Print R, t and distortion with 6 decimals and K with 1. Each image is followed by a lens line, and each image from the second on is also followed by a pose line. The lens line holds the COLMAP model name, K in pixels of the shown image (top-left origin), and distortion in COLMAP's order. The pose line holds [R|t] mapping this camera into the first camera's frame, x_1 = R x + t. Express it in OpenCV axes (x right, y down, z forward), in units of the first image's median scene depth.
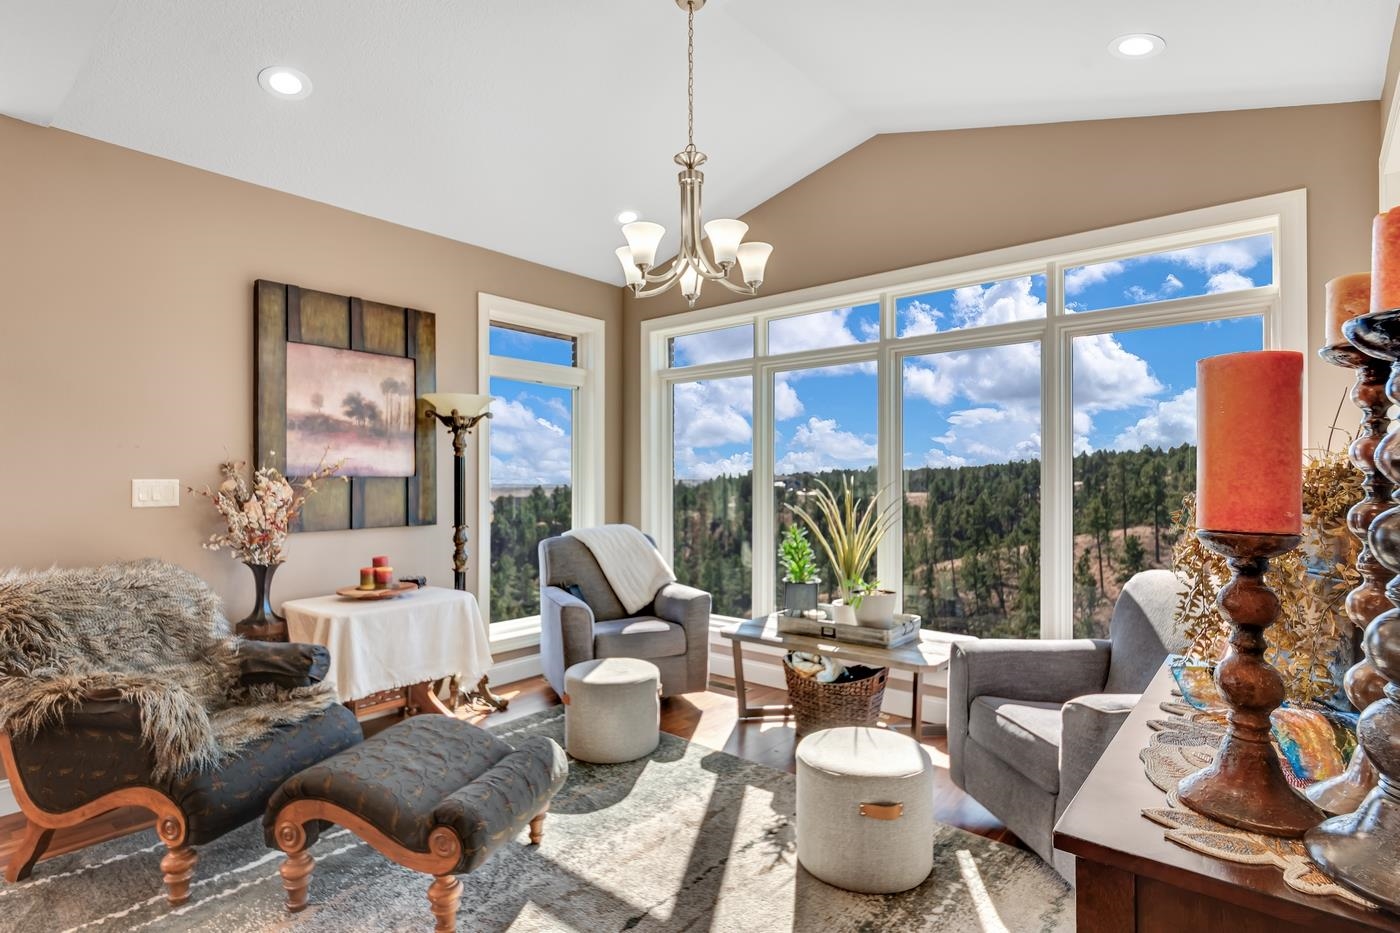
lens RADIAL K [[702.3, 0, 700.0], [0, 702.3, 466.5], [0, 0, 1]] dist [0.000894, 0.000034]
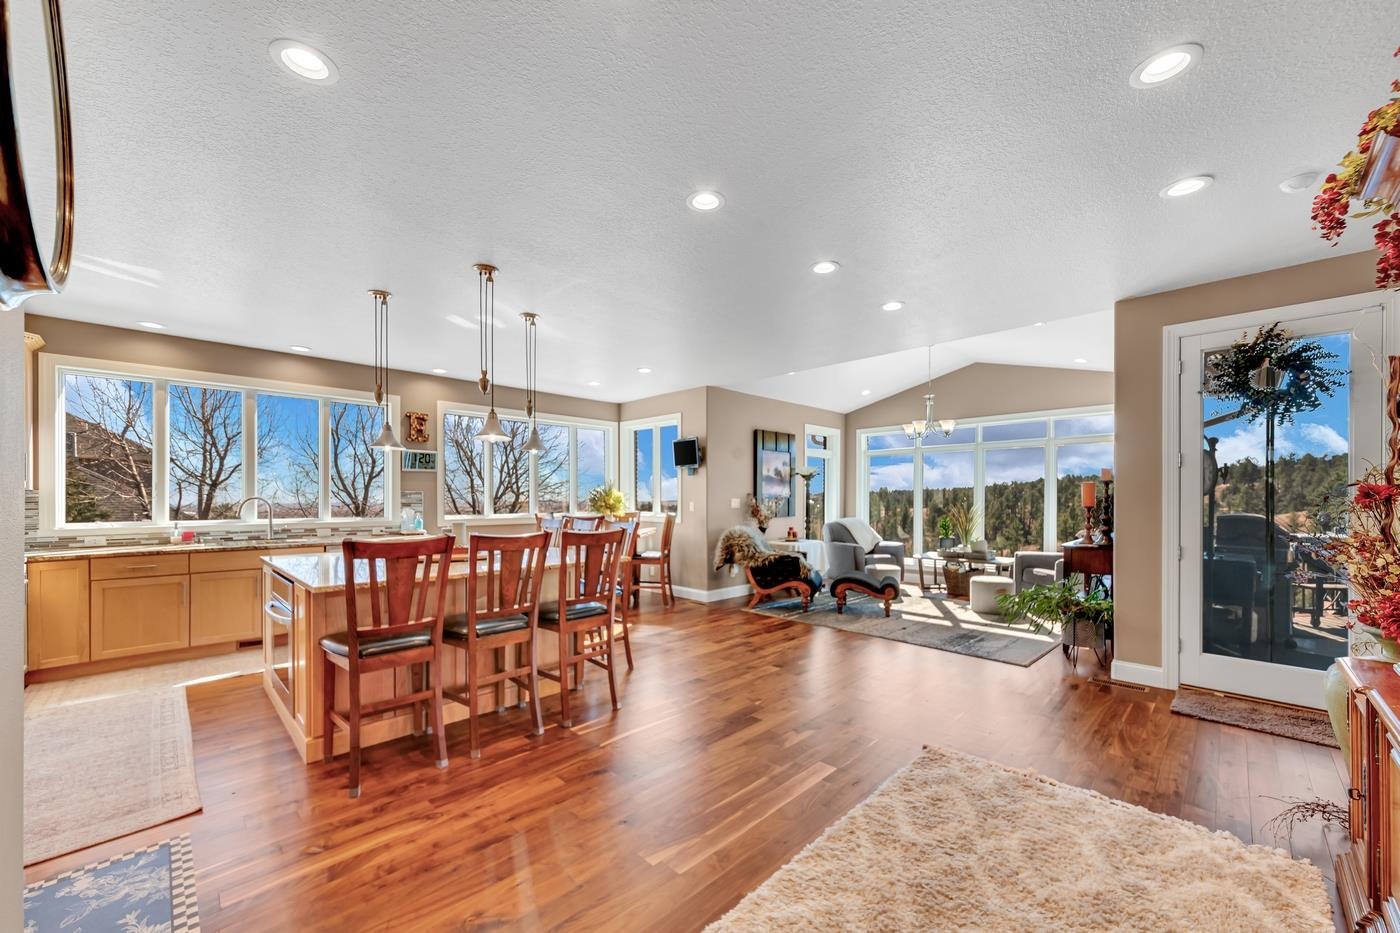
lens RADIAL K [[534.3, 0, 694.6], [0, 534.3, 499.1], [0, 0, 1]] dist [0.000970, 0.000104]
pose [[0.995671, 0.001157, -0.092938, -0.579258], [0.000774, 0.999785, 0.020738, -0.021905], [0.092942, -0.020720, 0.995456, -1.020128]]
